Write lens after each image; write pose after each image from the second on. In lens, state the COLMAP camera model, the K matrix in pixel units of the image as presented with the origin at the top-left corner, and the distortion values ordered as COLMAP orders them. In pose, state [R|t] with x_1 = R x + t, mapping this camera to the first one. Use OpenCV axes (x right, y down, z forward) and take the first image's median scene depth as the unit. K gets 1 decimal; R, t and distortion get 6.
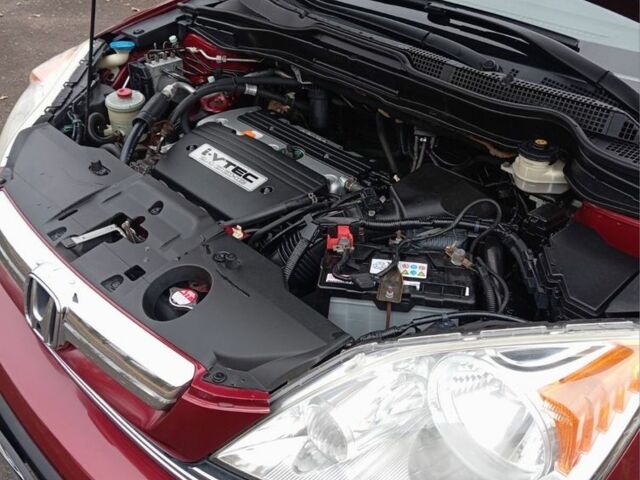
lens RADIAL K [[704.5, 0, 323.3], [0, 704.5, 240.4], [0, 0, 1]] dist [0.105879, -0.211993]
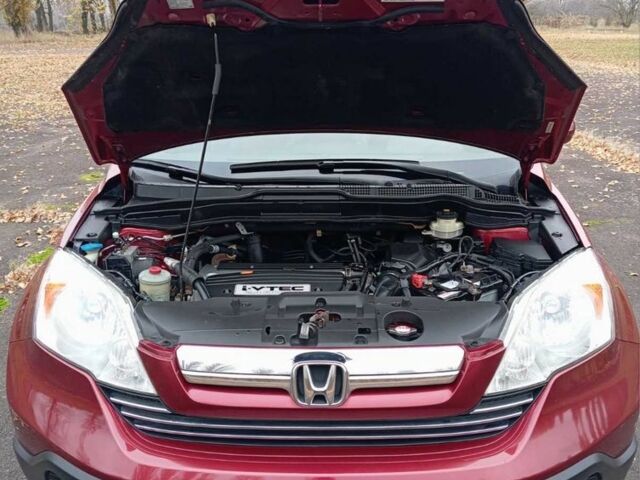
lens RADIAL K [[704.5, 0, 323.3], [0, 704.5, 240.4], [0, 0, 1]] dist [0.105879, -0.211993]
pose [[0.687131, -0.231761, 0.688576, -1.016406], [0.413079, 0.904287, -0.107847, -0.002538], [-0.597676, 0.358541, 0.717099, -0.076872]]
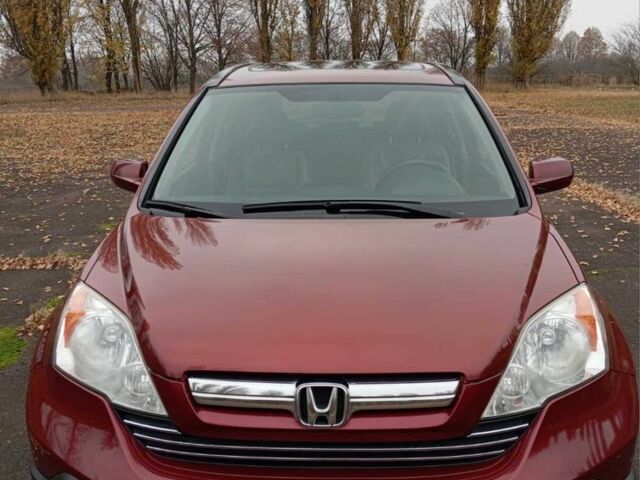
lens RADIAL K [[704.5, 0, 323.3], [0, 704.5, 240.4], [0, 0, 1]] dist [0.105879, -0.211993]
pose [[0.703591, -0.175696, 0.688542, -1.062820], [0.406959, 0.893944, -0.187745, 0.055225], [-0.582532, 0.412304, 0.700472, -0.128108]]
